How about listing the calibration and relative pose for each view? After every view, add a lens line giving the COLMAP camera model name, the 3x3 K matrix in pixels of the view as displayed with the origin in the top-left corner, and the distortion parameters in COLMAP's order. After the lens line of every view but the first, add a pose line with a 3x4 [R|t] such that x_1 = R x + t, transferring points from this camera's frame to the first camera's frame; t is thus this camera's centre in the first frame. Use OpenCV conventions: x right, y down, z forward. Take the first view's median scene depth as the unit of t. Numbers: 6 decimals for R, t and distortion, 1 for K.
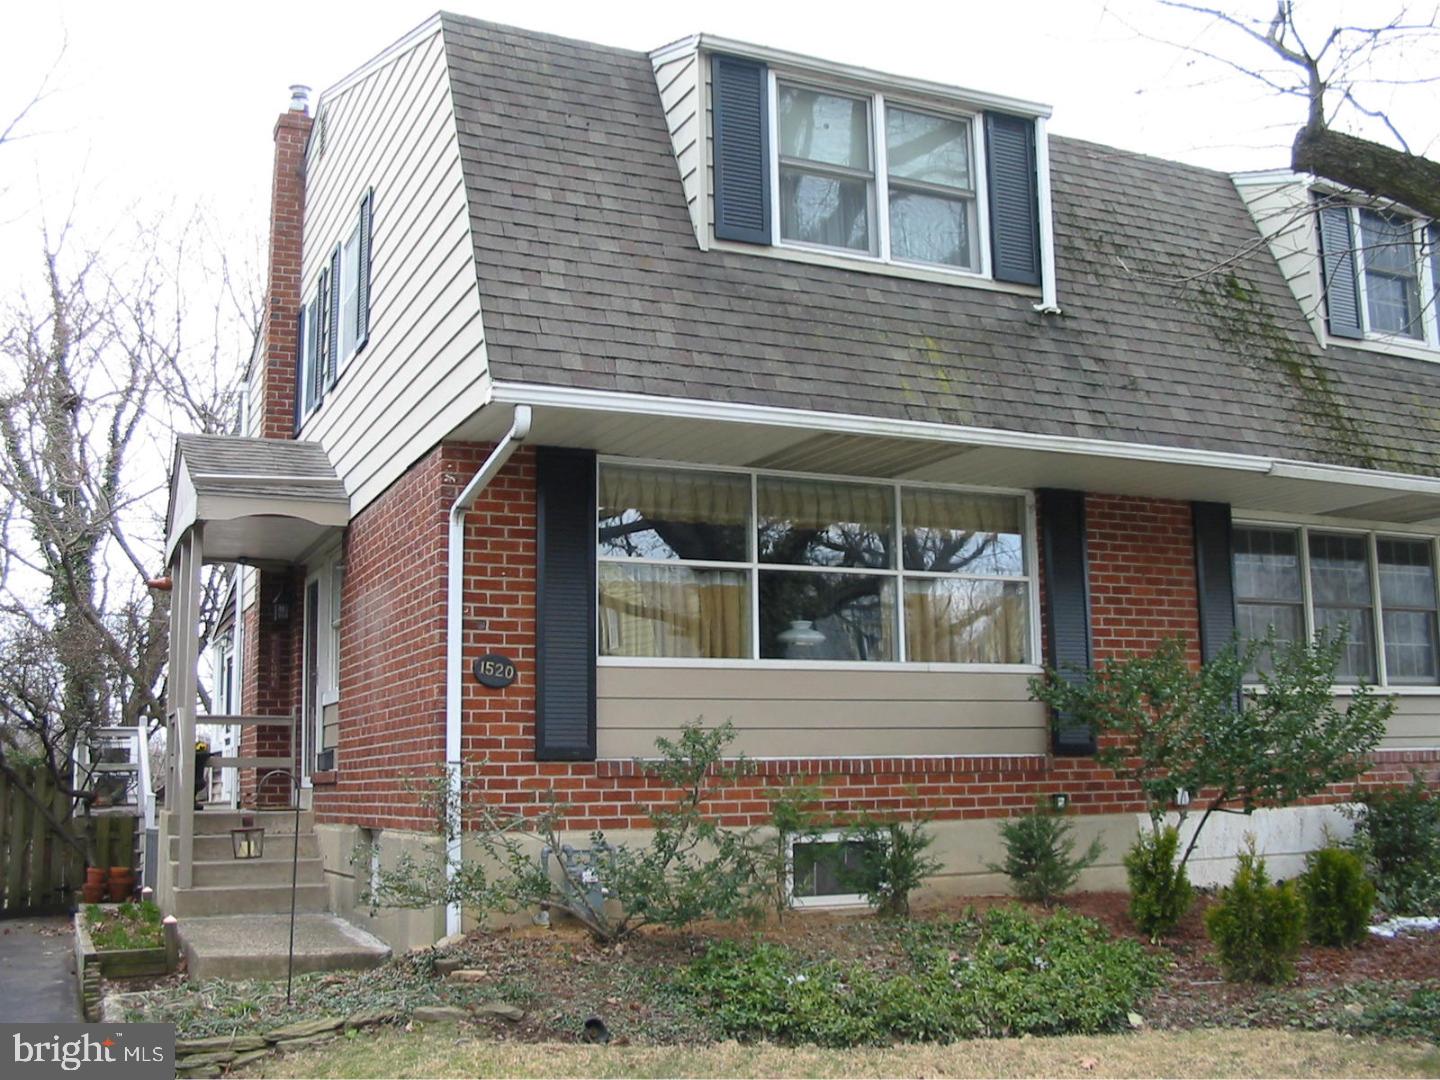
lens RADIAL K [[1523.0, 0, 726.8], [0, 1523.0, 540.4], [0, 0, 1]] dist [-0.187650, 0.229915]
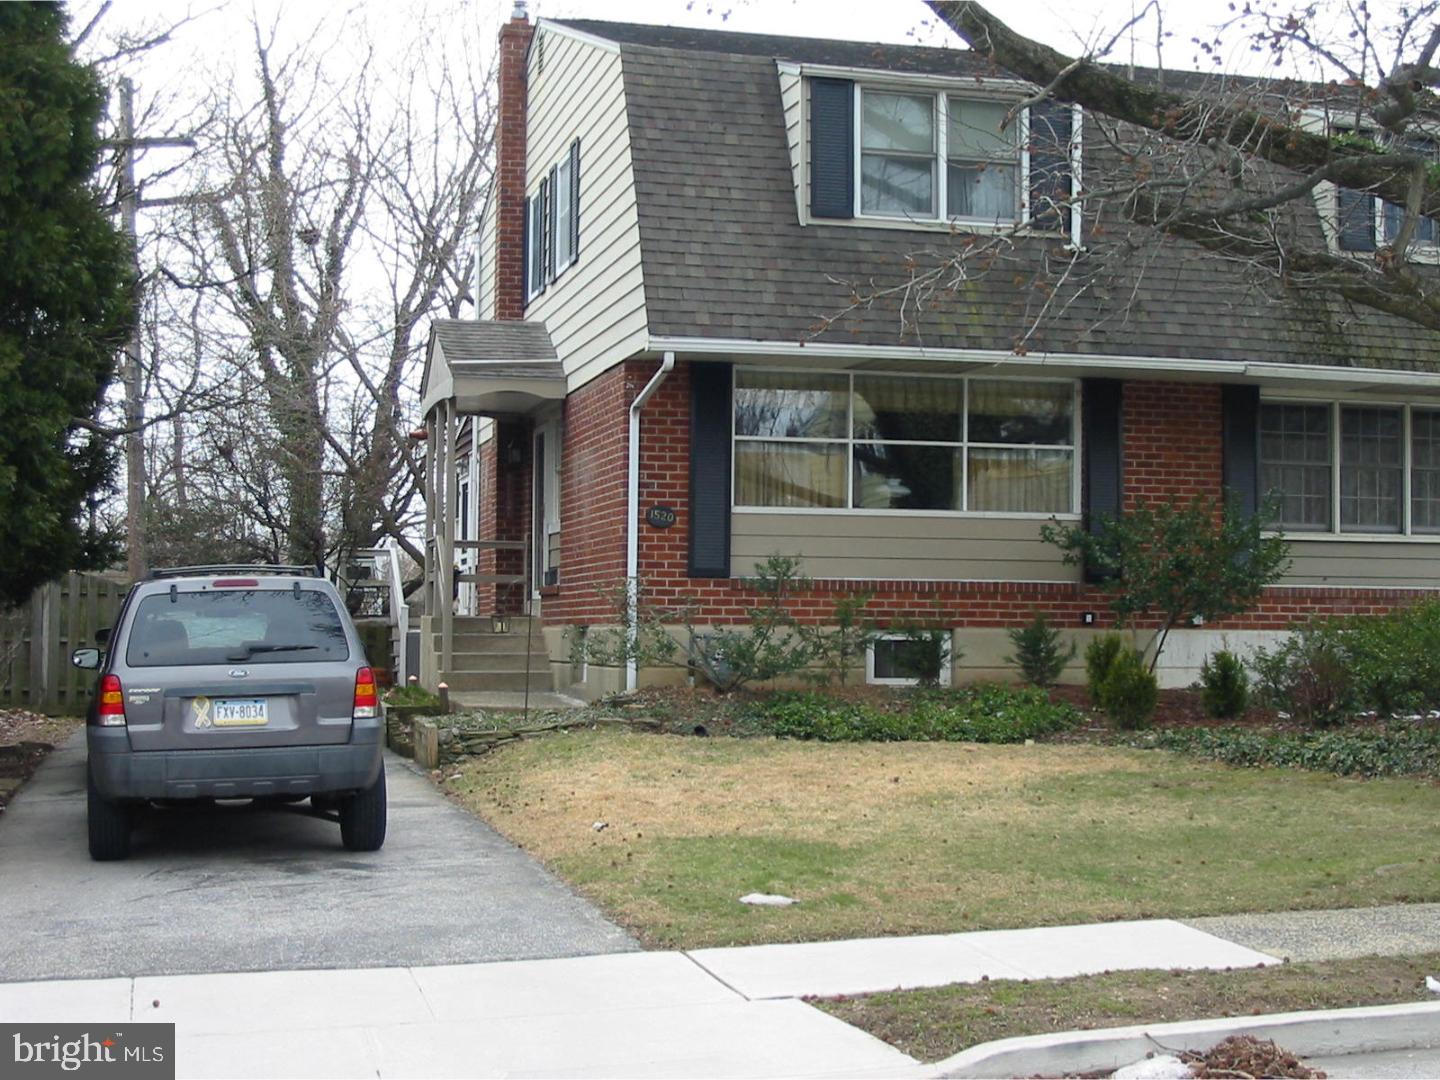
lens RADIAL K [[2177.2, 0, 720.0], [0, 2177.2, 540.0], [0, 0, 1]] dist [-0.173762, -0.001548]
pose [[0.982443, 0.016862, -0.185799, 0.264855], [0.005542, 0.992830, 0.119408, -0.127996], [0.186480, -0.118341, 0.975305, -0.944436]]
